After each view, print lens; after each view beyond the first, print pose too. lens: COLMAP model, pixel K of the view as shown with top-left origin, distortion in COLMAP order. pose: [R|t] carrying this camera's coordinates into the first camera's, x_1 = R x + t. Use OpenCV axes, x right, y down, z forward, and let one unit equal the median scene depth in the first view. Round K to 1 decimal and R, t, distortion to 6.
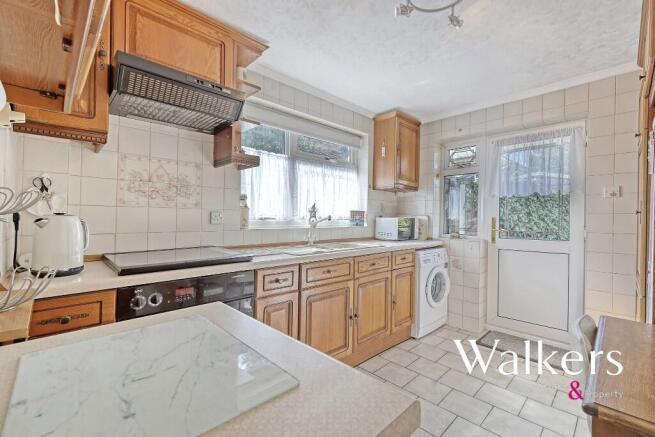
lens RADIAL K [[286.0, 0, 327.8], [0, 286.0, 215.4], [0, 0, 1]] dist [-0.002478, 0.000652]
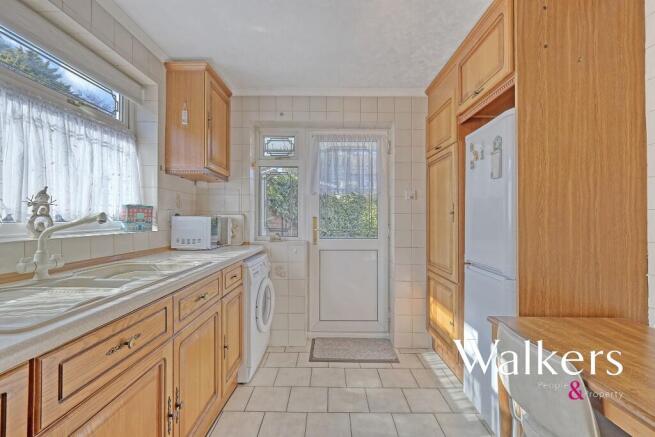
lens RADIAL K [[286.0, 0, 330.8], [0, 286.0, 219.4], [0, 0, 1]] dist [-0.002478, 0.000652]
pose [[0.690177, -0.006955, 0.723607, -0.058869], [-0.007166, 0.999839, 0.016445, 0.000771], [-0.723605, -0.016535, 0.690016, 0.314877]]
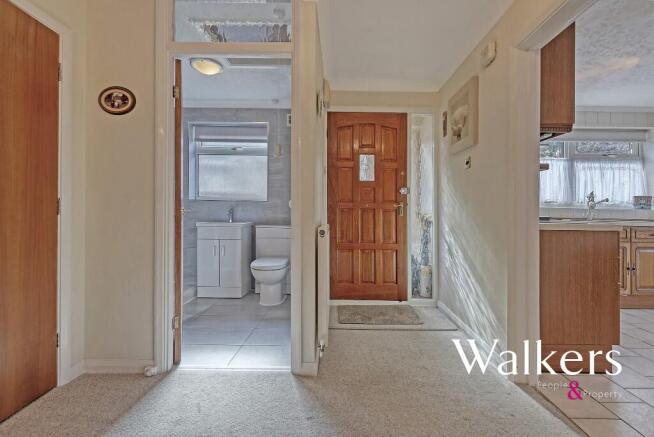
lens RADIAL K [[285.5, 0, 335.0], [0, 285.5, 201.3], [0, 0, 1]] dist [-0.002478, 0.000652]
pose [[0.713565, -0.011952, -0.700487, 0.025381], [-0.008523, 0.999632, -0.025738, 0.047661], [0.700537, 0.024336, 0.713201, -0.740177]]
